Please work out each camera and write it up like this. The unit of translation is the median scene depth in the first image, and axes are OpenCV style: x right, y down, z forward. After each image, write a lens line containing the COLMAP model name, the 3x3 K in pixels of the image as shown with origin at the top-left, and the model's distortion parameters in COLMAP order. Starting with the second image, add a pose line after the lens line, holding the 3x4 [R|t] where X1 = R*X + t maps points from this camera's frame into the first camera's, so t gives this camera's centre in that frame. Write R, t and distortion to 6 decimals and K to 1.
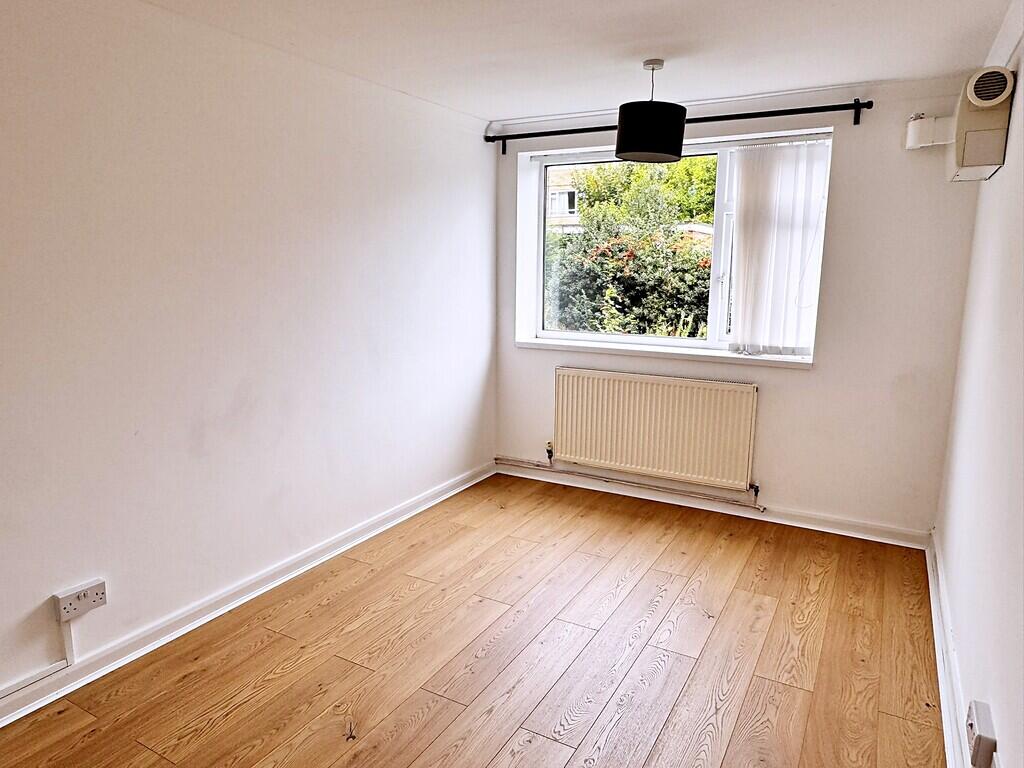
lens RADIAL K [[651.7, 0, 474.3], [0, 651.7, 389.8], [0, 0, 1]] dist [0.014278, -0.001874]
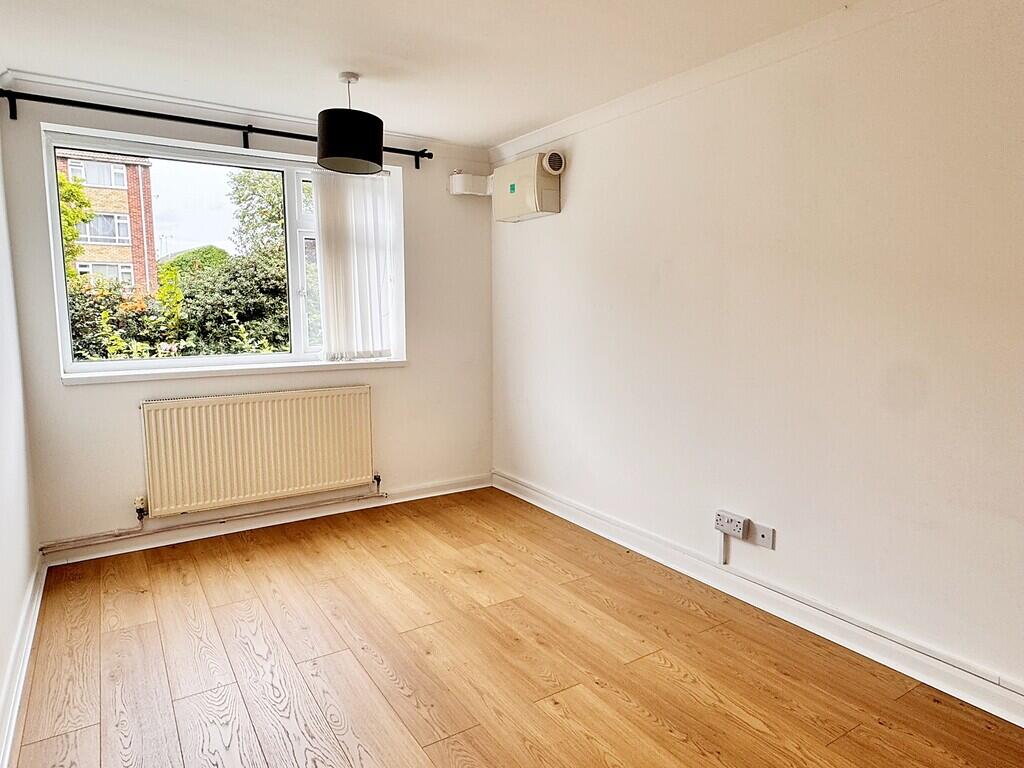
lens RADIAL K [[651.7, 0, 513.9], [0, 651.7, 387.5], [0, 0, 1]] dist [0.014278, -0.001874]
pose [[0.461515, -0.122234, 0.878671, -0.410071], [0.170844, 0.984168, 0.047176, -0.013933], [-0.870526, 0.128344, 0.475092, 0.246450]]
